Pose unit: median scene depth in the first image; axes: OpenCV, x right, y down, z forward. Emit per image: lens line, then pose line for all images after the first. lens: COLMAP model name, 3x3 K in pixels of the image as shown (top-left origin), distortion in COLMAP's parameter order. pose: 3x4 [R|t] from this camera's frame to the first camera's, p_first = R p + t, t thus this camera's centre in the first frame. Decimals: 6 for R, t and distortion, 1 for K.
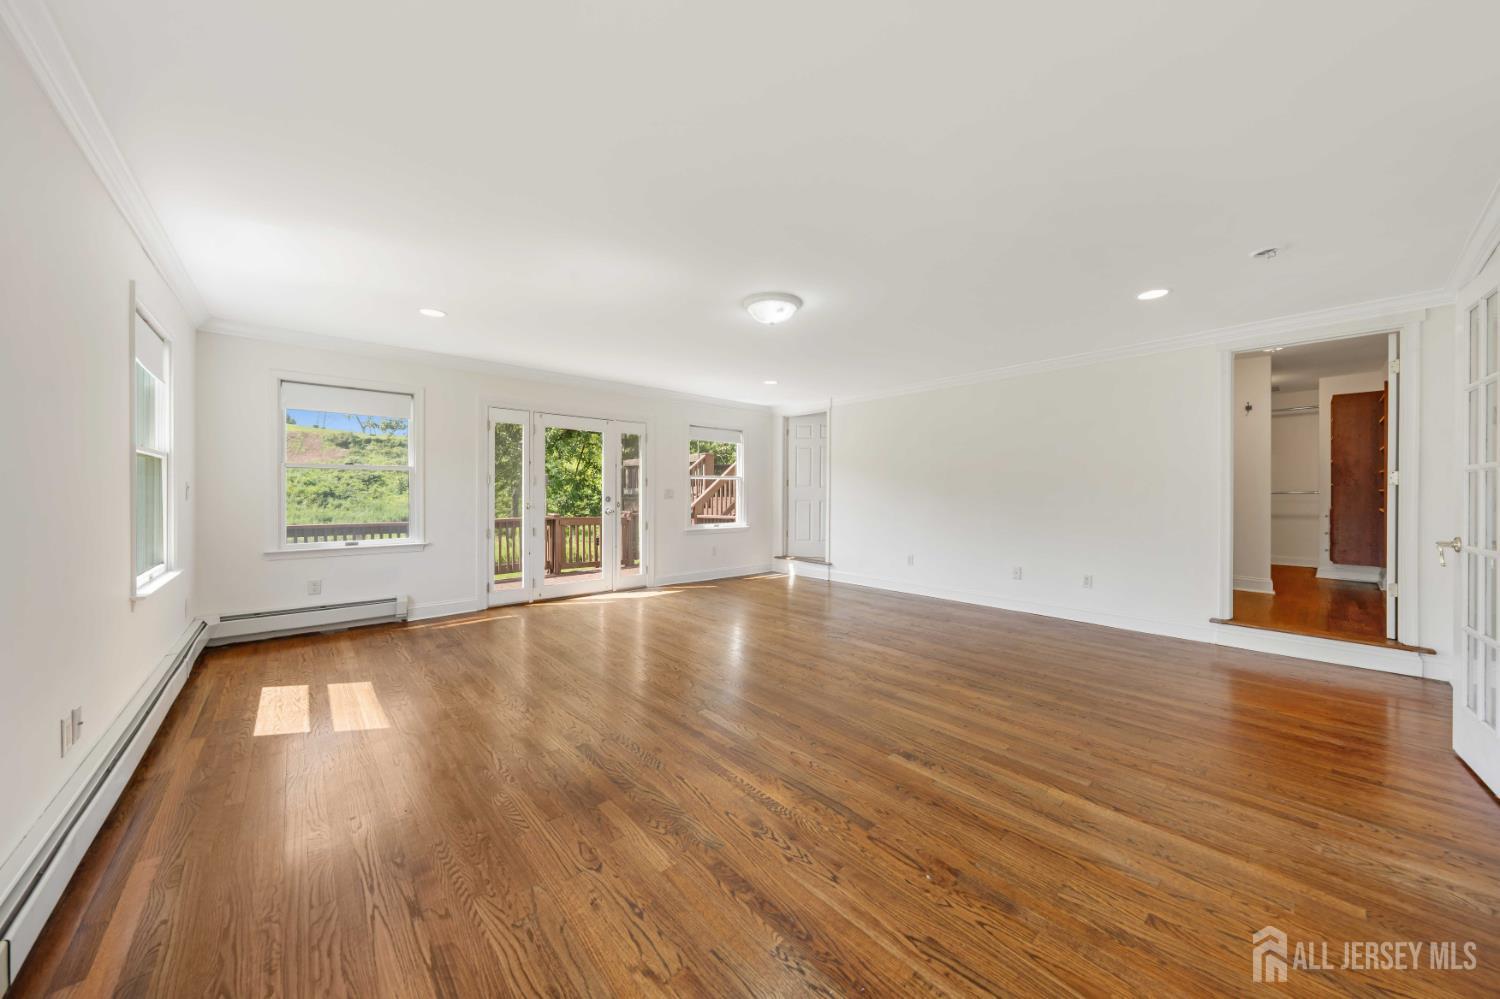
lens RADIAL K [[517.5, 0, 747.0], [0, 517.5, 492.1], [0, 0, 1]] dist [-0.000063, 0.000026]
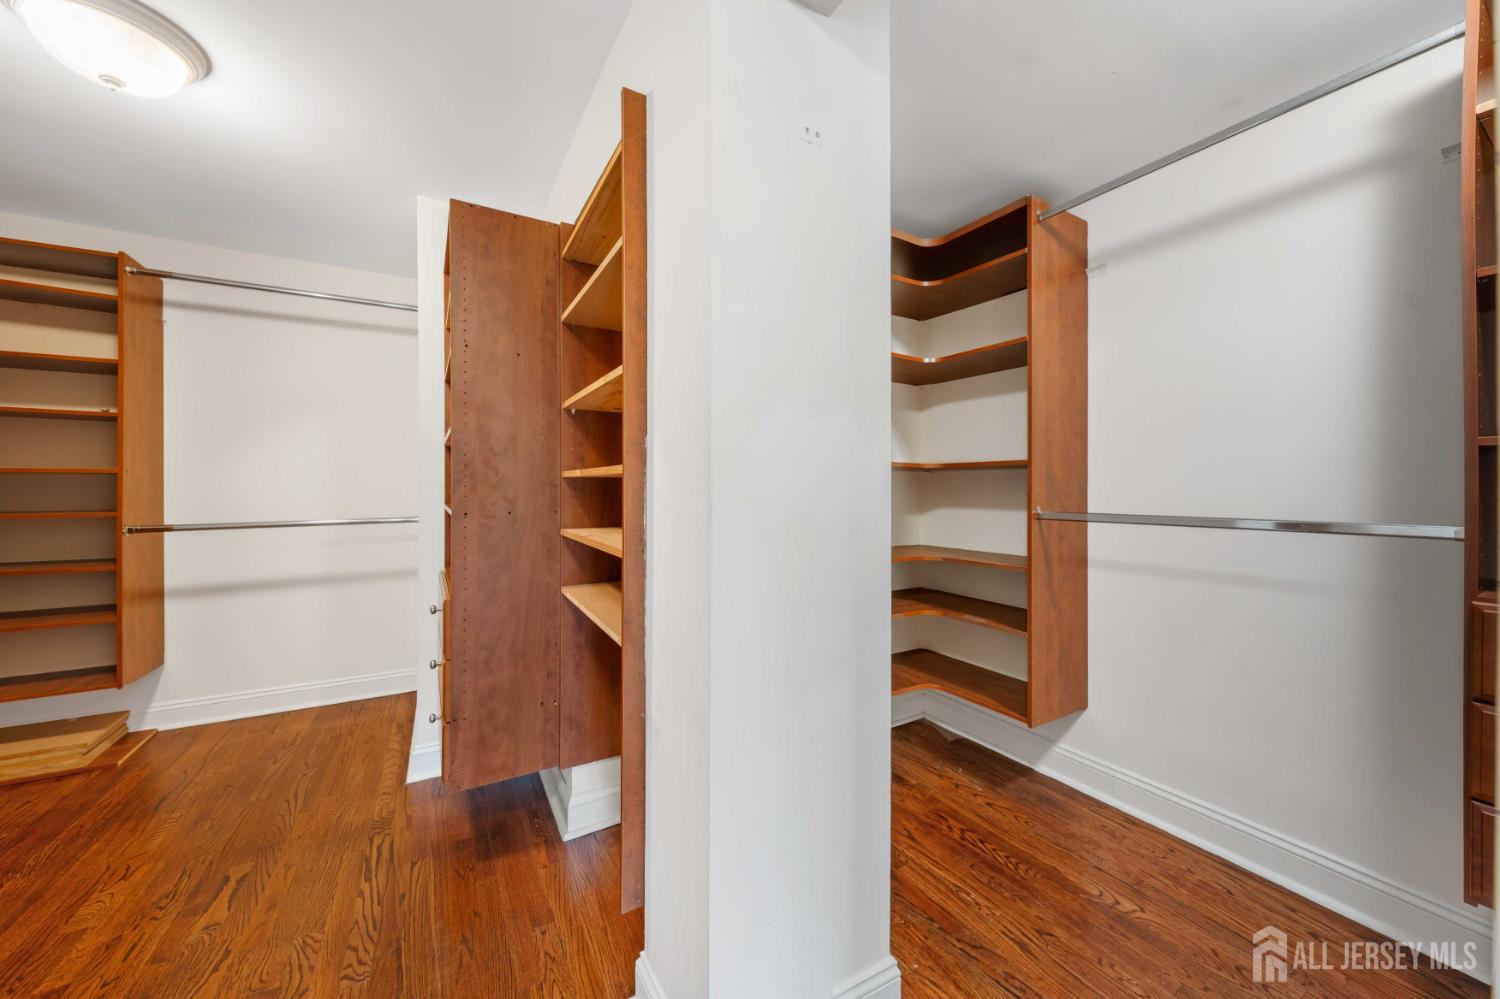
lens RADIAL K [[517.5, 0, 747.0], [0, 517.5, 492.1], [0, 0, 1]] dist [-0.000063, 0.000026]
pose [[0.176710, -0.003443, 0.984257, 0.548010], [0.001069, 0.999994, 0.003307, -0.016848], [-0.984262, 0.000467, 0.176713, 0.491345]]
